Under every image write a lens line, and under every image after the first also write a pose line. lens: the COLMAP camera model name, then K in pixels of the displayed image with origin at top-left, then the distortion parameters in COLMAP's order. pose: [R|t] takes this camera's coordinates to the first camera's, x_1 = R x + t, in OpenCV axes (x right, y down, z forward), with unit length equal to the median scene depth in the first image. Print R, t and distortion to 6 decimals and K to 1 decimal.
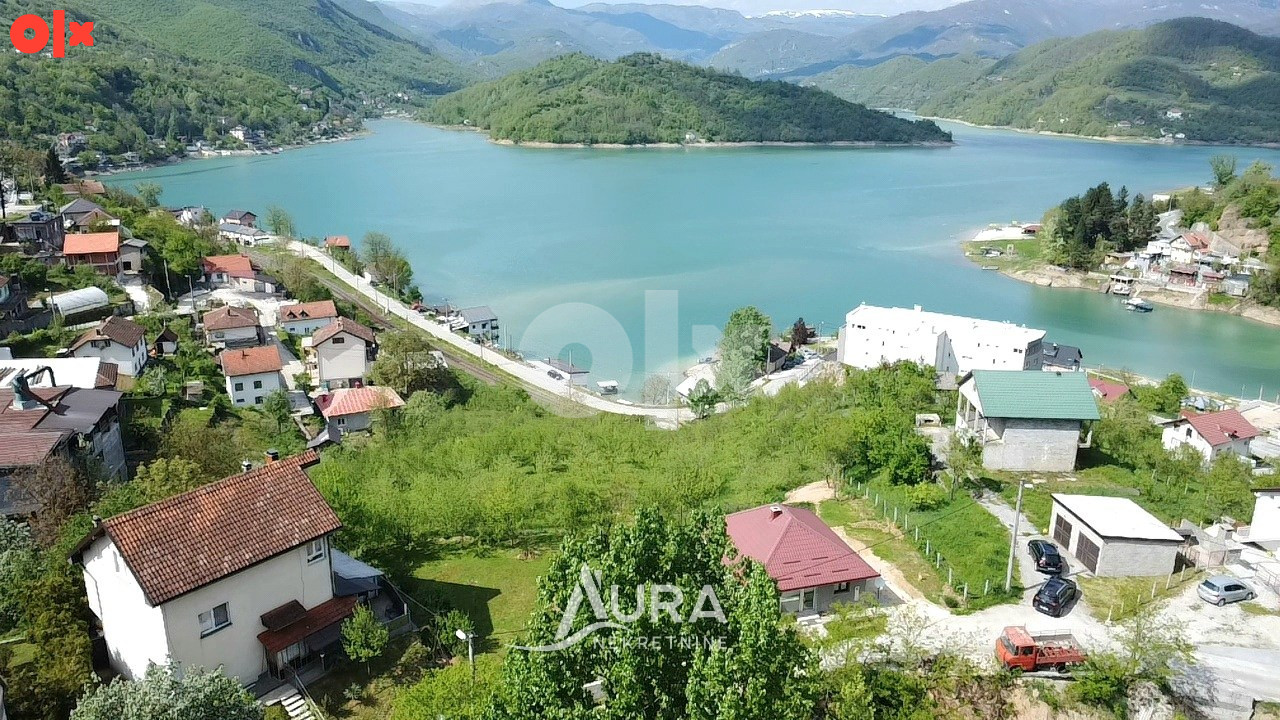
lens RADIAL K [[934.0, 0, 647.0], [0, 934.0, 347.5], [0, 0, 1]] dist [-0.016868, 0.000249]
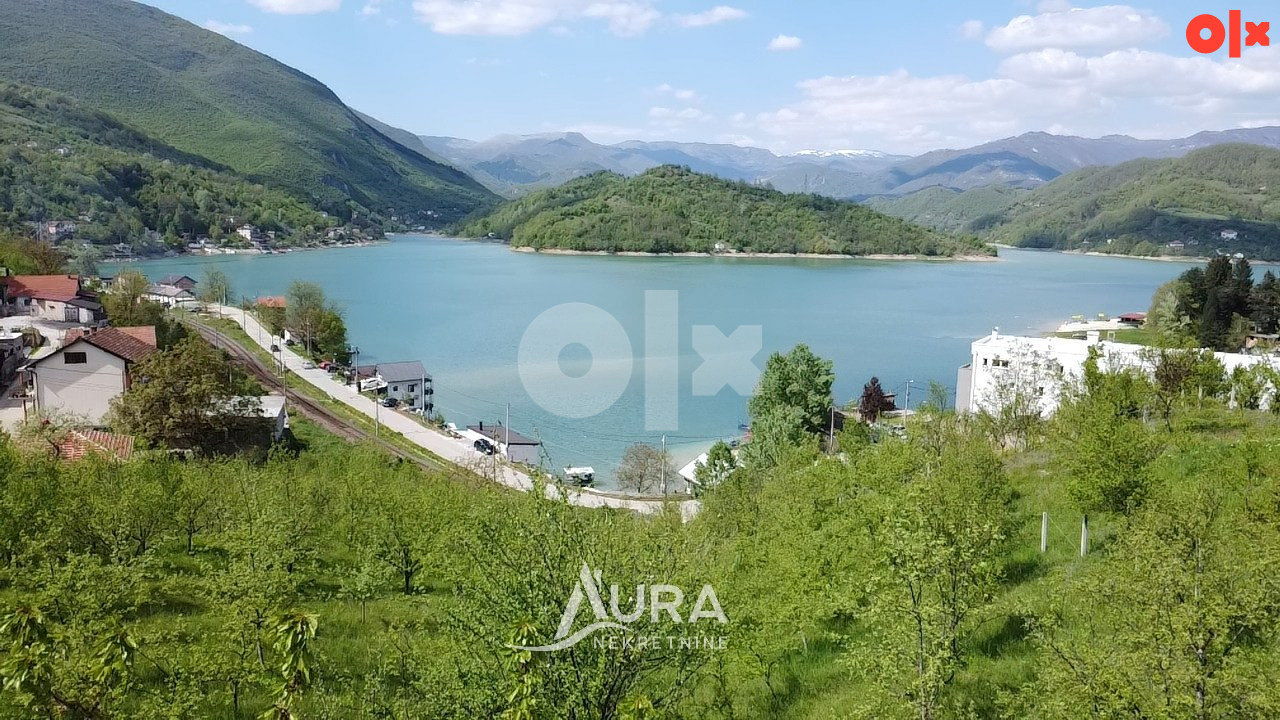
lens RADIAL K [[931.3, 0, 640.0], [0, 931.3, 360.0], [0, 0, 1]] dist [-0.027193, -0.003740]
pose [[0.999052, 0.015897, -0.040538, 0.005700], [-0.020858, 0.991930, -0.125059, 0.009507], [0.038223, 0.125786, 0.991321, 0.077025]]
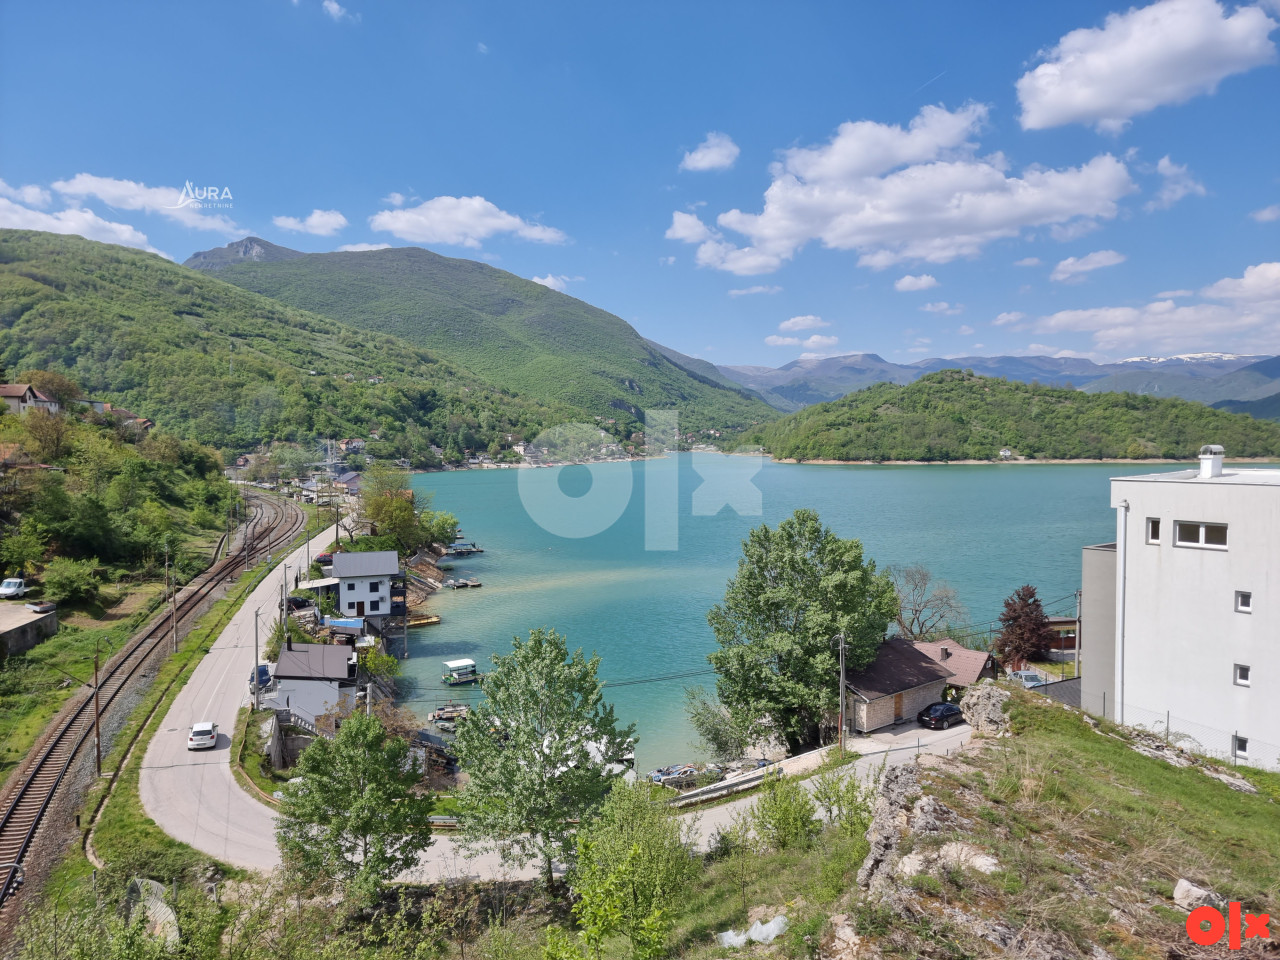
lens RADIAL K [[885.9, 0, 633.2], [0, 885.9, 483.9], [0, 0, 1]] dist [0.099896, -0.098455]
pose [[0.930060, -0.000806, -0.367406, 0.034353], [-0.081799, 0.974445, -0.209205, 0.003263], [0.358186, 0.224627, 0.906226, 0.141887]]
